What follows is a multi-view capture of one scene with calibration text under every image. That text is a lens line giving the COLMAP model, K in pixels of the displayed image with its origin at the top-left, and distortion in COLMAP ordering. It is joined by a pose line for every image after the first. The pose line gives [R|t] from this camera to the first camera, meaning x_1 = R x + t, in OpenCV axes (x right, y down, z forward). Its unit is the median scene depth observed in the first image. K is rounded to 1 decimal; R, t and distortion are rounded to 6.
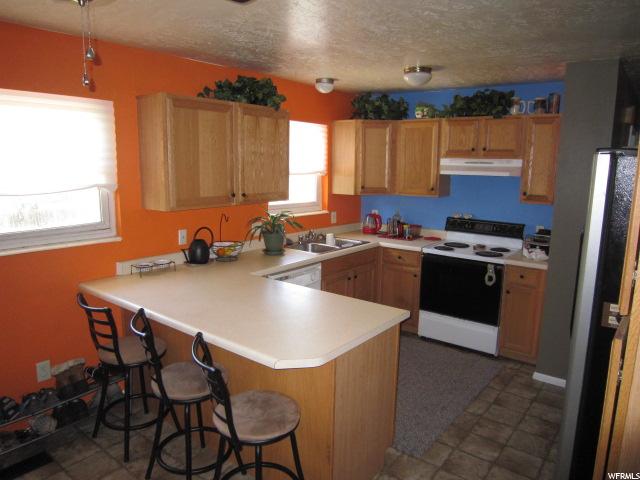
lens RADIAL K [[437.8, 0, 320.0], [0, 437.8, 240.0], [0, 0, 1]] dist [-0.046732, -0.005221]
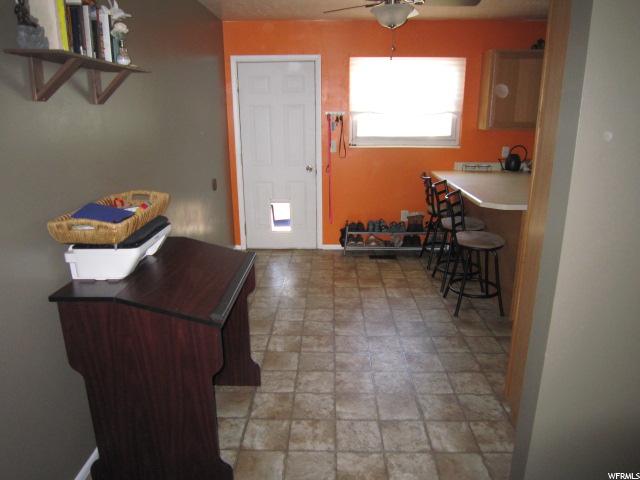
lens RADIAL K [[470.0, 0, 320.0], [0, 470.0, 240.0], [0, 0, 1]] dist [-0.010821, -0.005162]
pose [[0.605235, 0.210501, -0.767711, 0.620964], [-0.128595, 0.977591, 0.166669, 0.109380], [0.785591, -0.002150, 0.618742, -0.466618]]
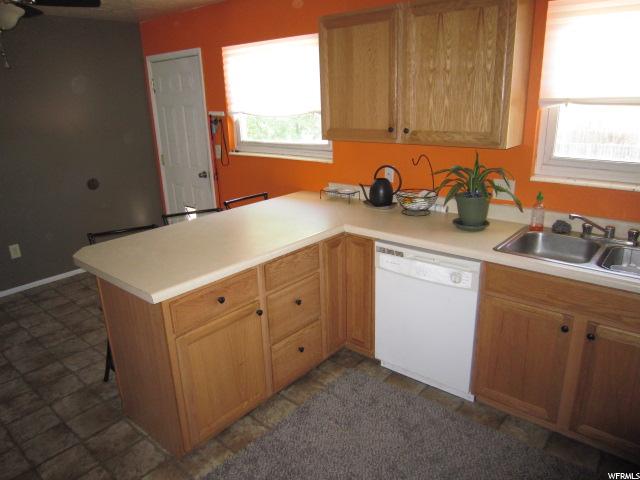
lens RADIAL K [[470.0, 0, 320.0], [0, 470.0, 240.0], [0, 0, 1]] dist [-0.010821, -0.005162]
pose [[-0.054267, 0.288109, -0.956059, 0.755799], [-0.139028, 0.945963, 0.292958, -0.162095], [0.988800, 0.148817, -0.011279, 1.014868]]
